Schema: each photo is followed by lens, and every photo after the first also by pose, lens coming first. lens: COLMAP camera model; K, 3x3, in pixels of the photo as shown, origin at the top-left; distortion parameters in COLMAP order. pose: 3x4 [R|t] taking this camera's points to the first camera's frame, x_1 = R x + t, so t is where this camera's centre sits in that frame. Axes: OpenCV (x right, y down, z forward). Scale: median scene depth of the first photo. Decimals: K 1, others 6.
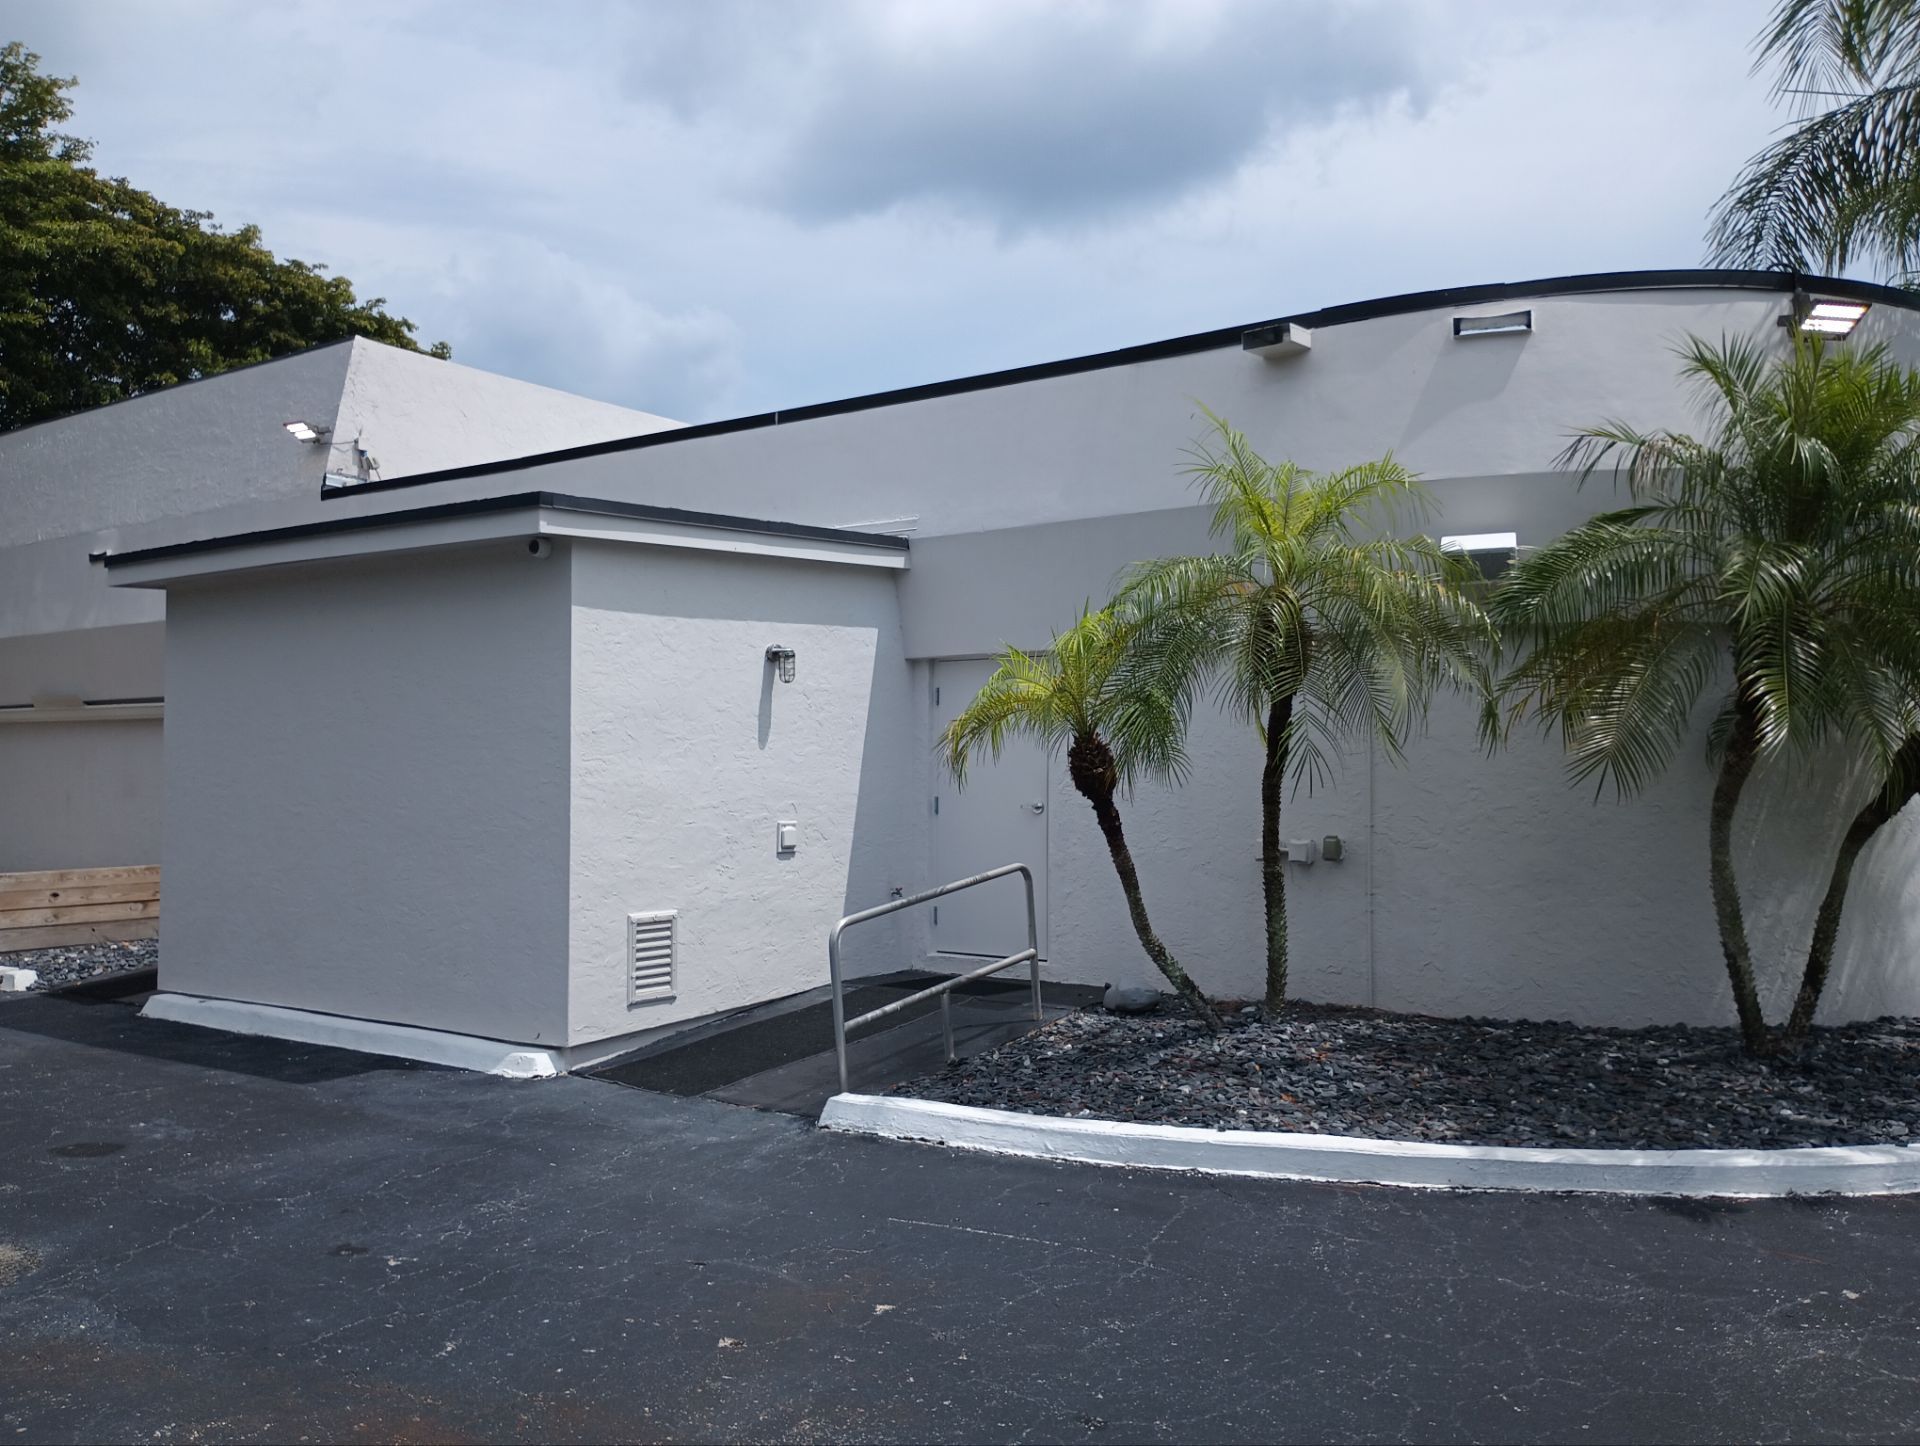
lens RADIAL K [[1615.3, 0, 960.0], [0, 1615.3, 723.0], [0, 0, 1]] dist [0.060474, -0.077961]
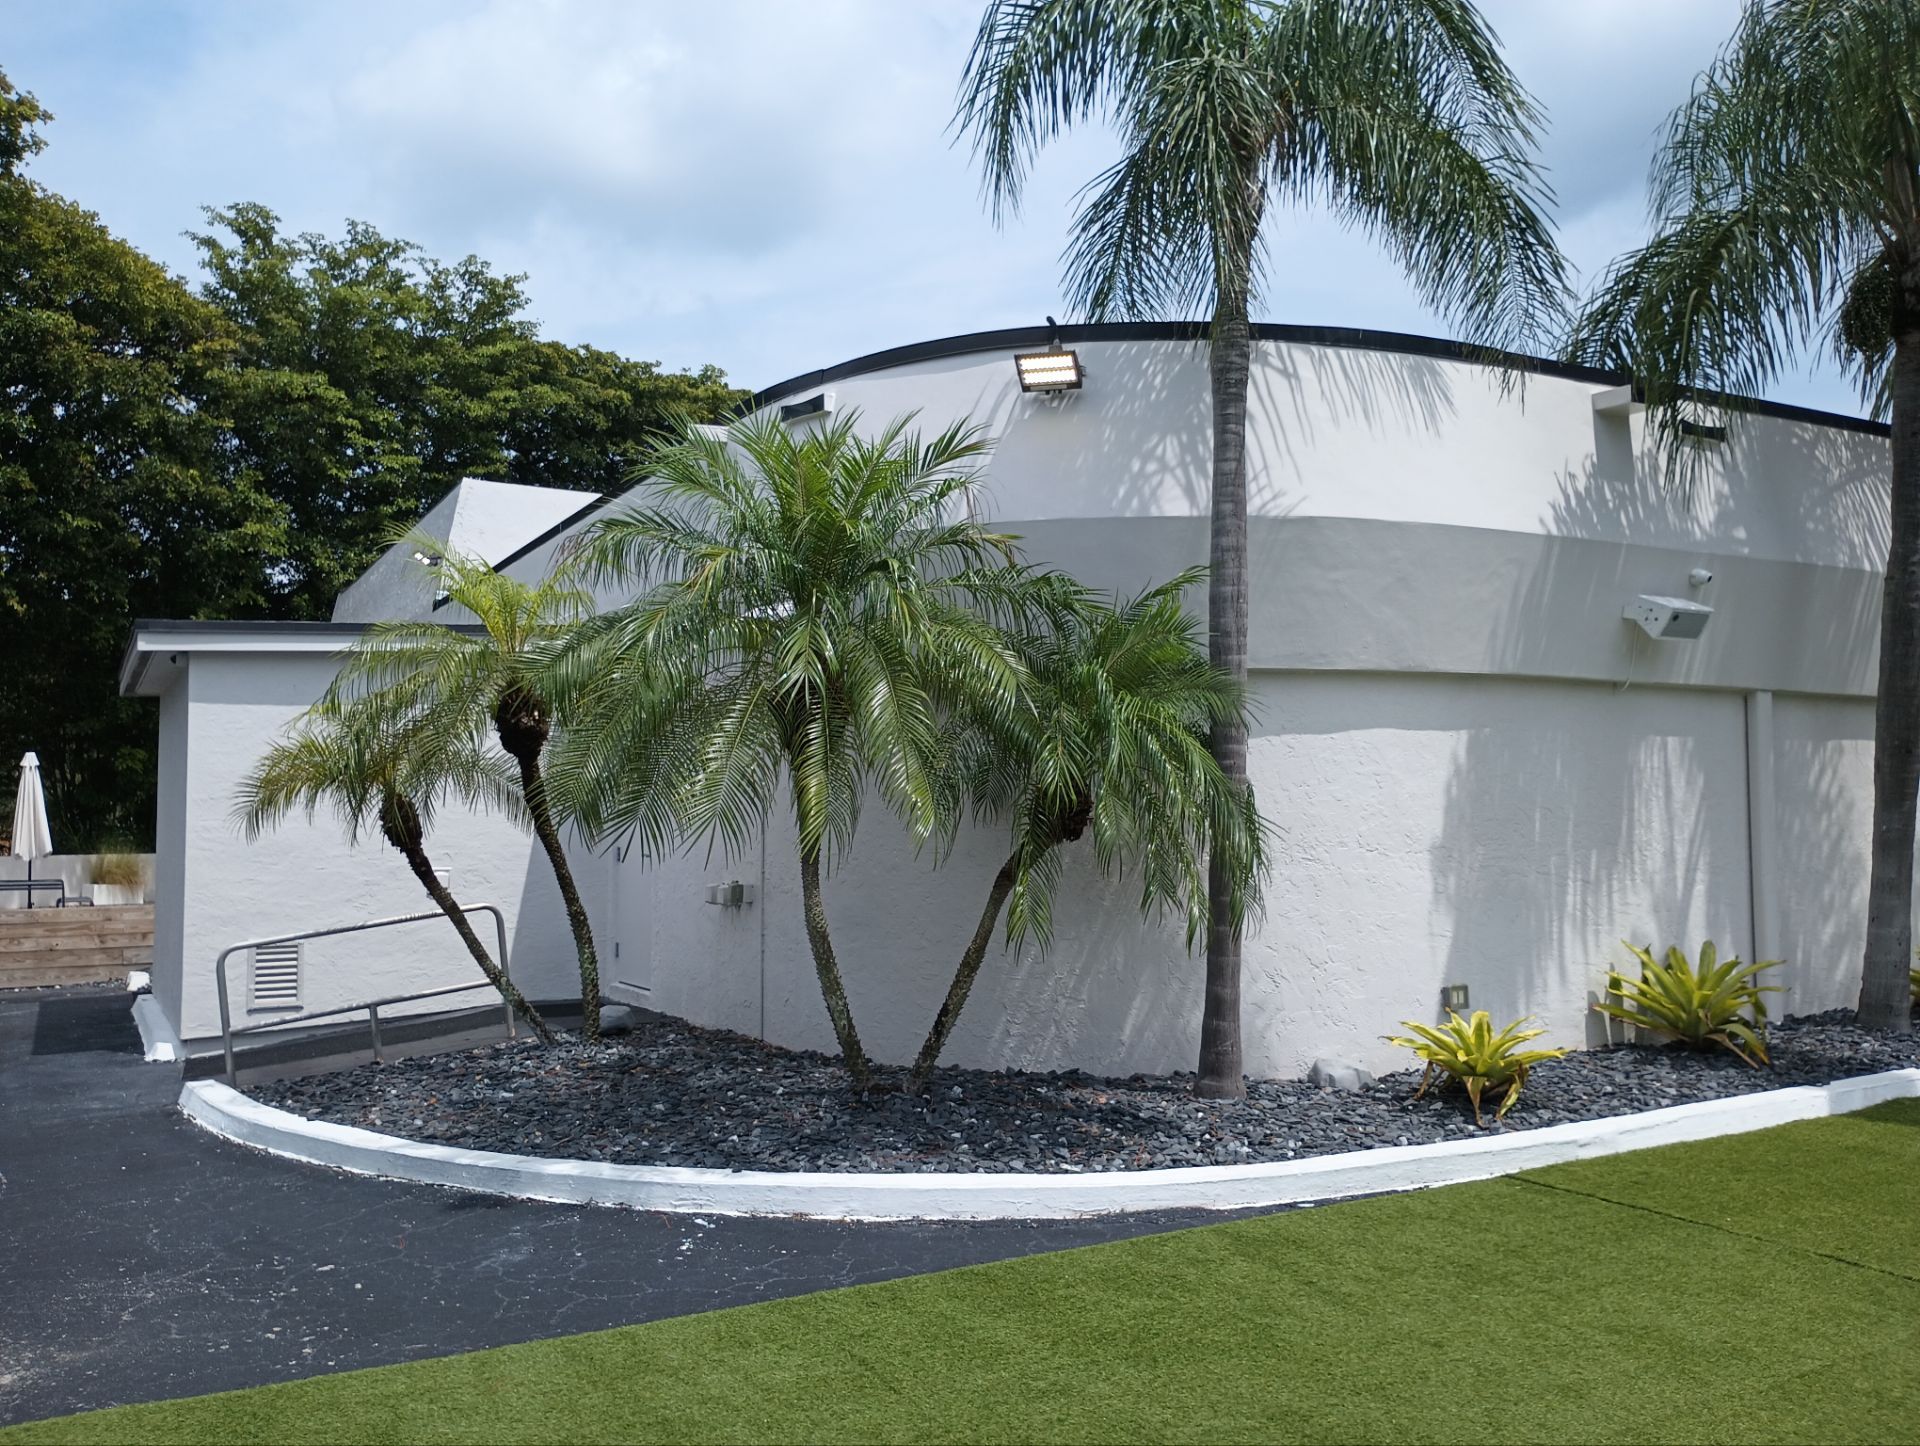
lens RADIAL K [[1615.3, 0, 960.0], [0, 1615.3, 723.0], [0, 0, 1]] dist [0.060474, -0.077961]
pose [[0.903628, -0.035042, -0.426882, 0.837433], [0.021714, 0.999114, -0.036051, 0.005228], [0.427767, 0.023307, 0.903588, 0.068700]]
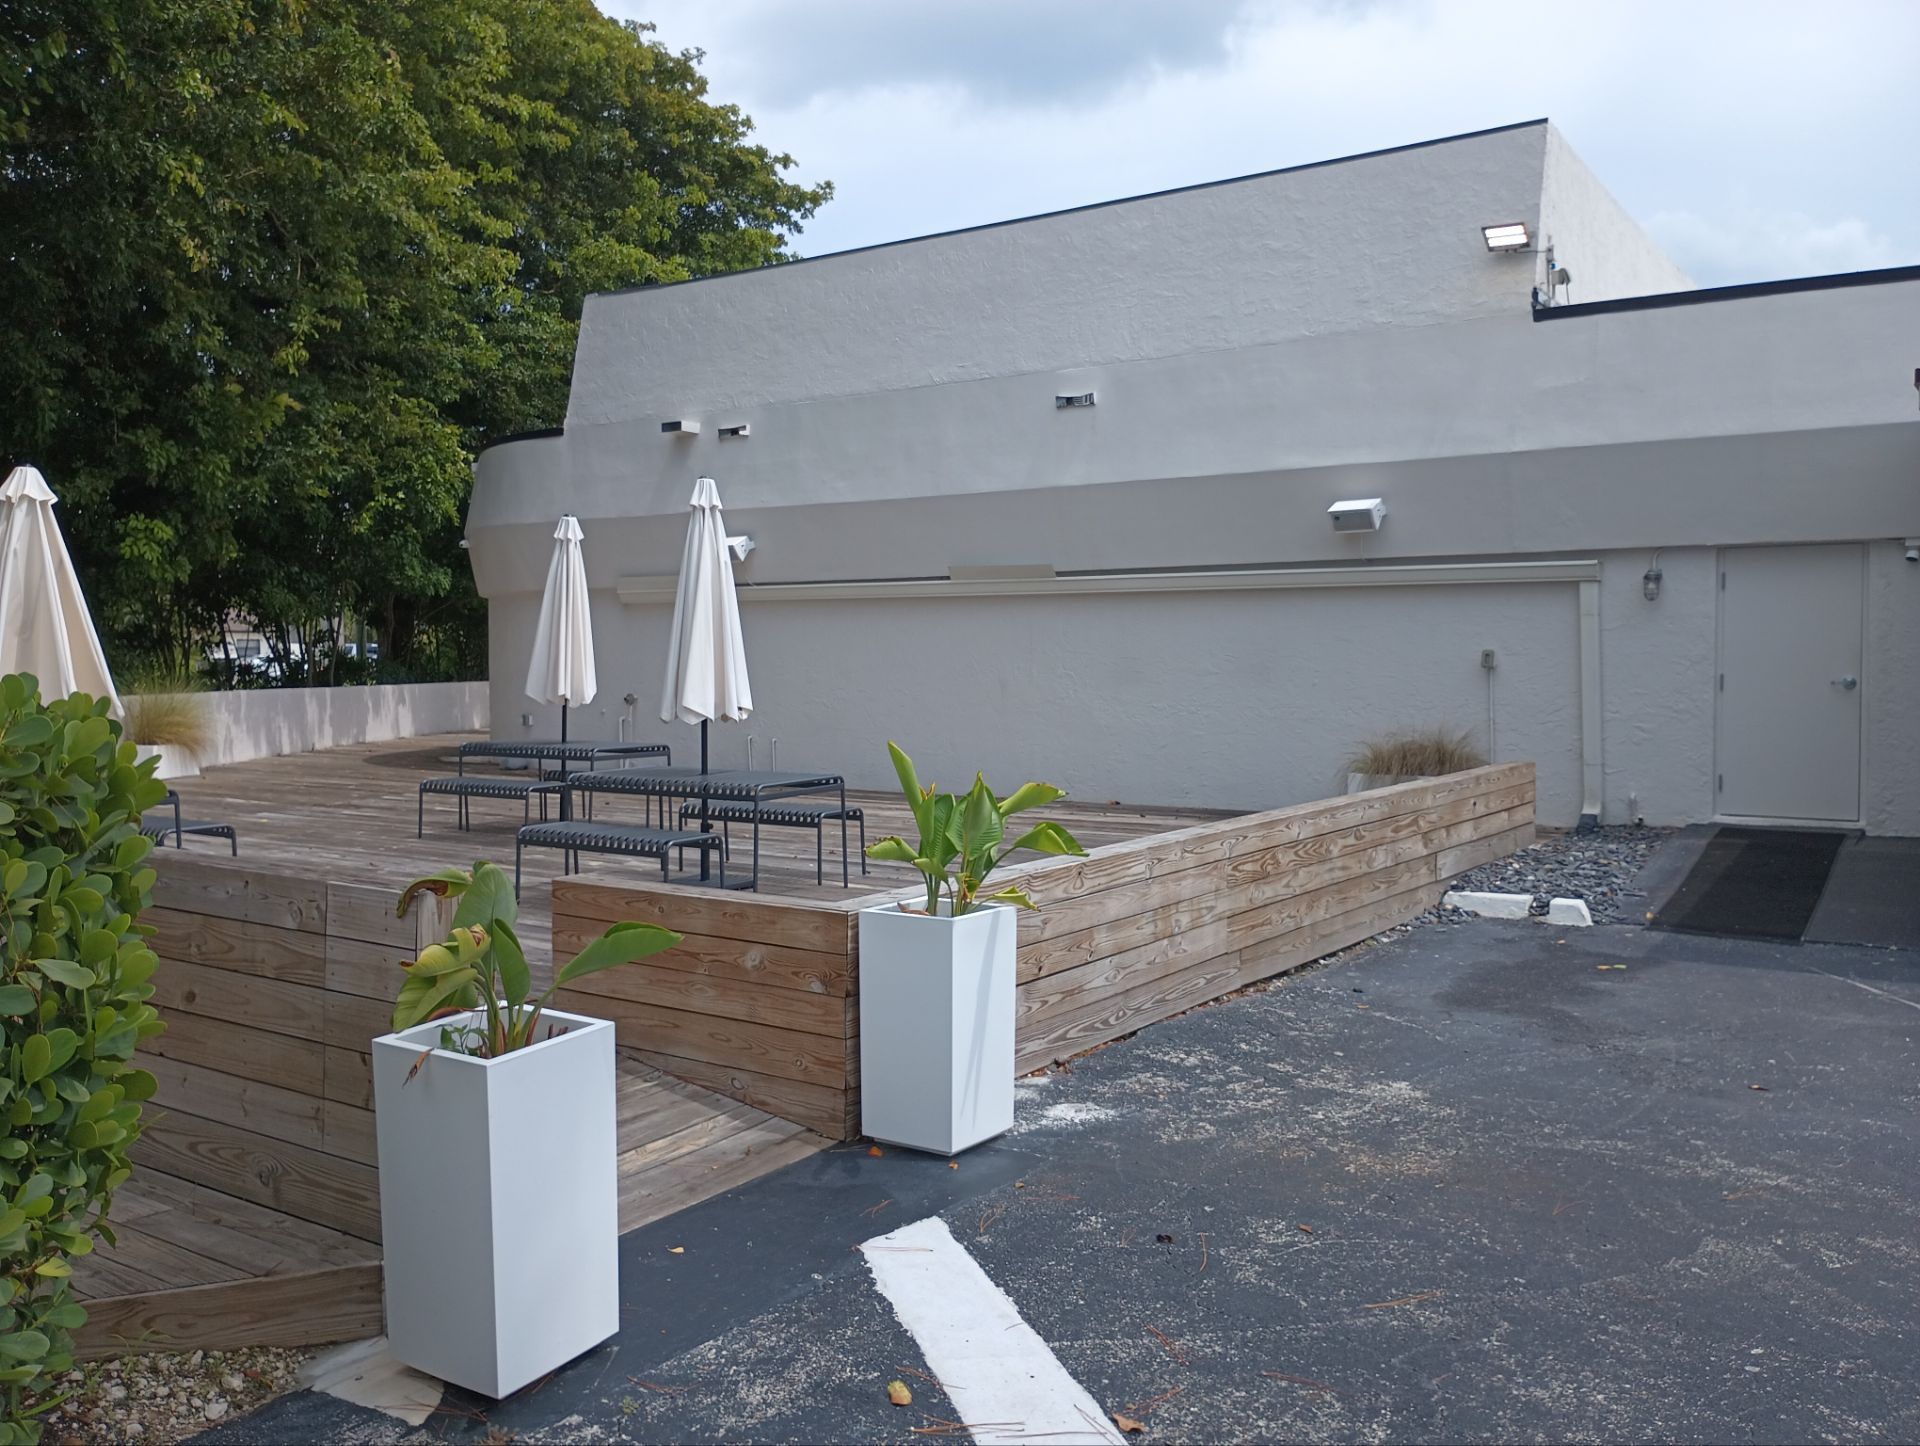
lens RADIAL K [[1615.3, 0, 960.0], [0, 1615.3, 723.0], [0, 0, 1]] dist [0.060474, -0.077961]
pose [[0.999218, -0.011588, 0.037802, -1.185399], [0.008635, 0.996964, 0.077381, -0.000312], [-0.038584, -0.076994, 0.996285, 0.285810]]
